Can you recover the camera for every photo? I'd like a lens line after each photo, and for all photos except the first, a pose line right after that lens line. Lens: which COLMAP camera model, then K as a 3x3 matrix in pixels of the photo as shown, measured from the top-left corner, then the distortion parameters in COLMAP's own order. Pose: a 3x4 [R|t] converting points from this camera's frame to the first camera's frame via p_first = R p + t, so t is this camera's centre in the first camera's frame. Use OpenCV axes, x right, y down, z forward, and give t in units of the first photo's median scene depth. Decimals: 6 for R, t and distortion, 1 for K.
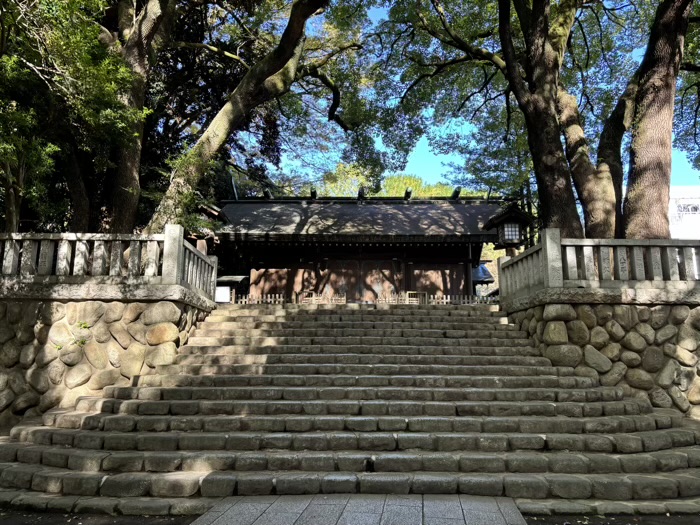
lens RADIAL K [[520.9, 0, 357.1], [0, 520.9, 260.4], [0, 0, 1]] dist [0.046389, -0.058655]
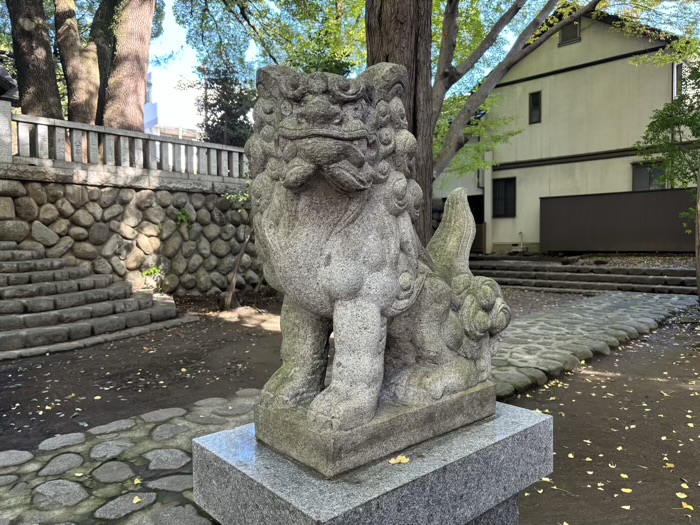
lens RADIAL K [[520.9, 0, 357.1], [0, 520.9, 260.4], [0, 0, 1]] dist [0.046389, -0.058655]
pose [[0.689751, -0.038696, 0.723012, 0.115318], [-0.126185, 0.976865, 0.172662, -0.023925], [-0.712967, -0.210327, 0.668910, -0.176968]]
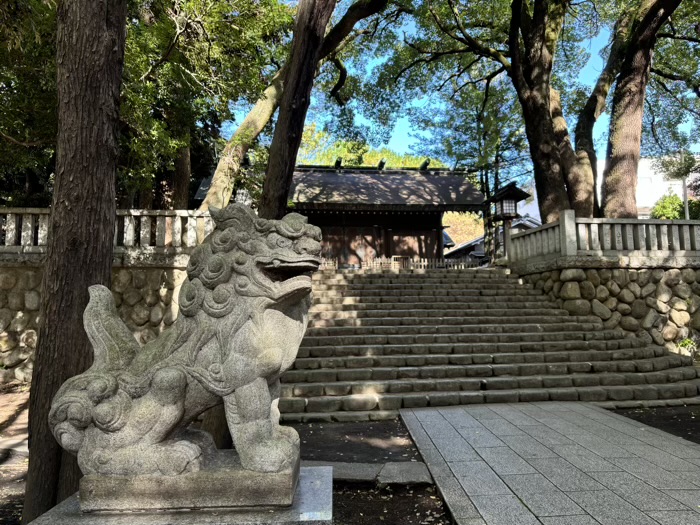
lens RADIAL K [[520.9, 0, 357.1], [0, 520.9, 260.4], [0, 0, 1]] dist [0.046389, -0.058655]
pose [[0.989040, -0.004267, 0.147585, -0.335768], [-0.006913, 0.997148, 0.075154, -0.030869], [-0.147485, -0.075351, 0.986190, -0.201337]]
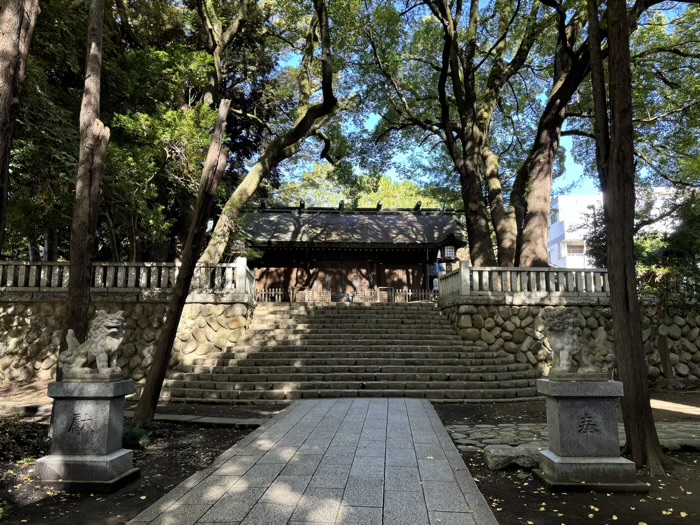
lens RADIAL K [[520.9, 0, 357.1], [0, 520.9, 260.4], [0, 0, 1]] dist [0.046389, -0.058655]
pose [[0.998386, 0.004836, 0.056589, -0.077194], [-0.006774, 0.999395, 0.034105, -0.119035], [-0.056389, -0.034434, 0.997815, -0.689990]]
